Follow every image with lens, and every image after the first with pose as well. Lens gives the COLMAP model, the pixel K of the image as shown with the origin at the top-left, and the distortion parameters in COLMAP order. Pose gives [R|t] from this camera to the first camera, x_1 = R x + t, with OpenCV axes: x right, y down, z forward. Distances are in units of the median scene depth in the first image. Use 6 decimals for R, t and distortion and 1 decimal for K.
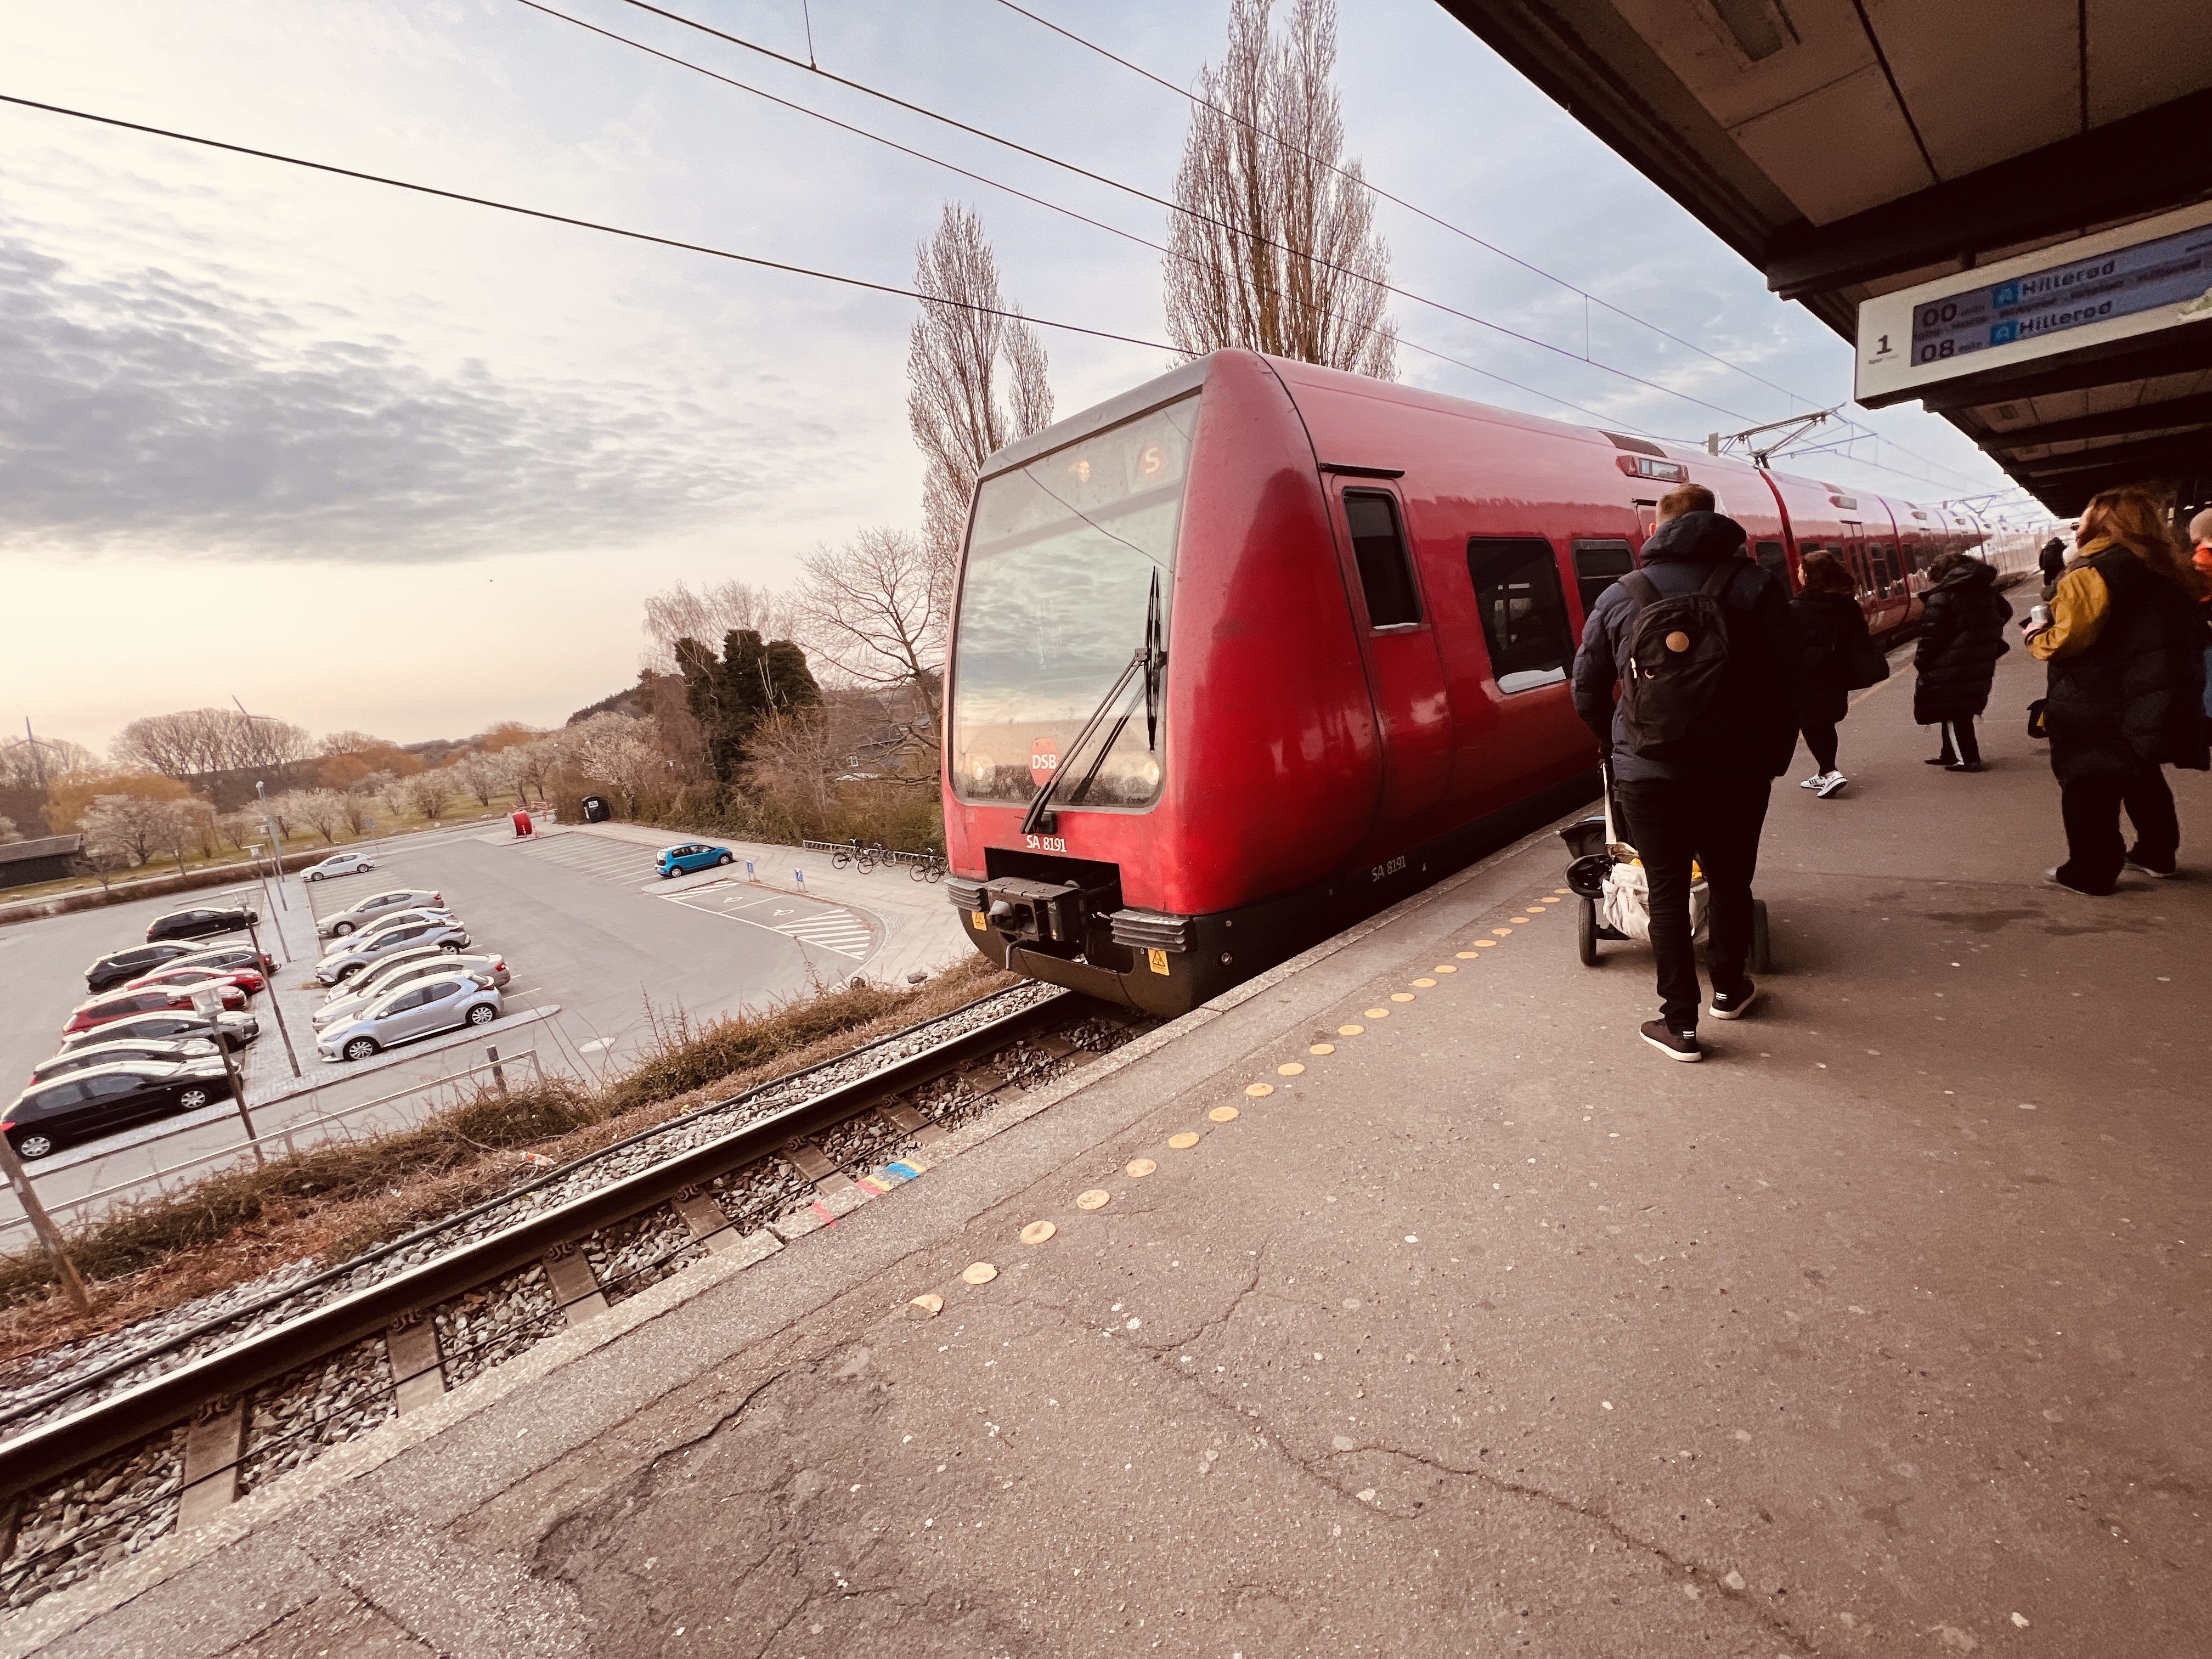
lens RADIAL K [[887.3, 0, 1098.2], [0, 887.3, 834.5], [0, 0, 1]] dist [0.000271, -0.000300]
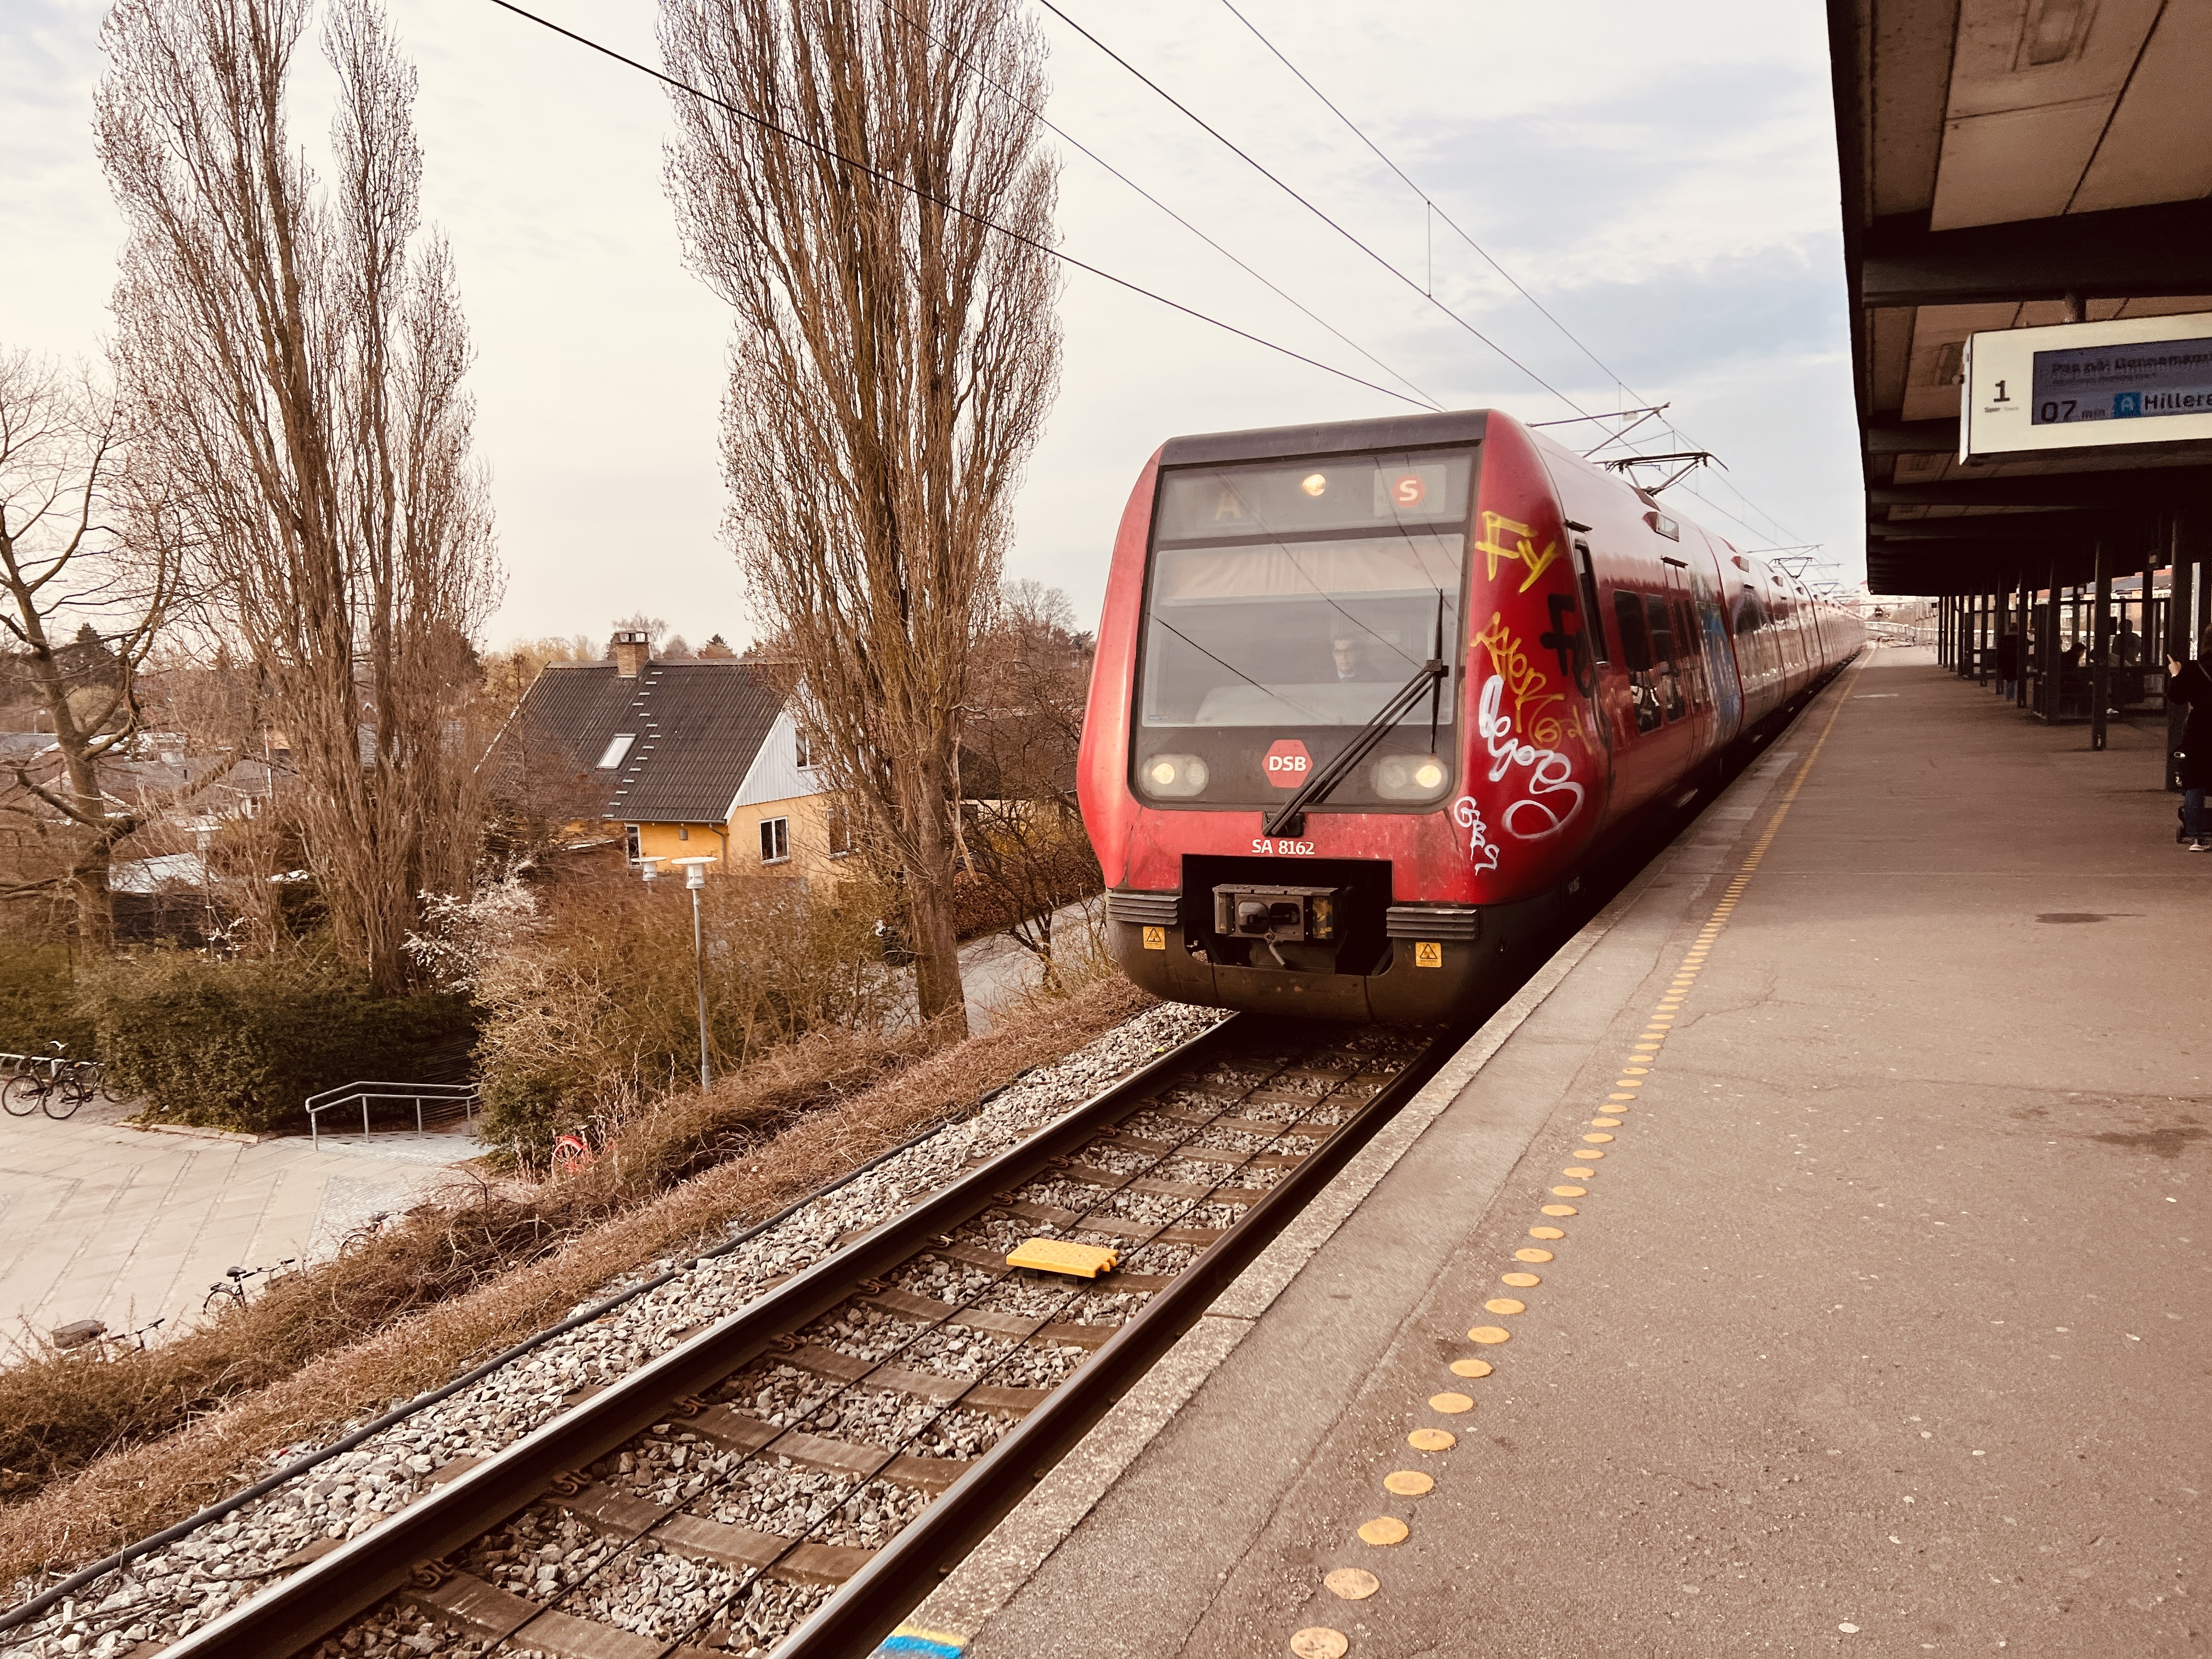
lens RADIAL K [[1677.0, 0, 1076.2], [0, 1677.0, 810.1], [0, 0, 1]] dist [0.066291, -0.075138]
pose [[0.922242, 0.059998, 0.381929, -0.282592], [-0.012761, 0.992071, -0.125031, 0.005302], [-0.386402, 0.110435, 0.915695, -0.006192]]
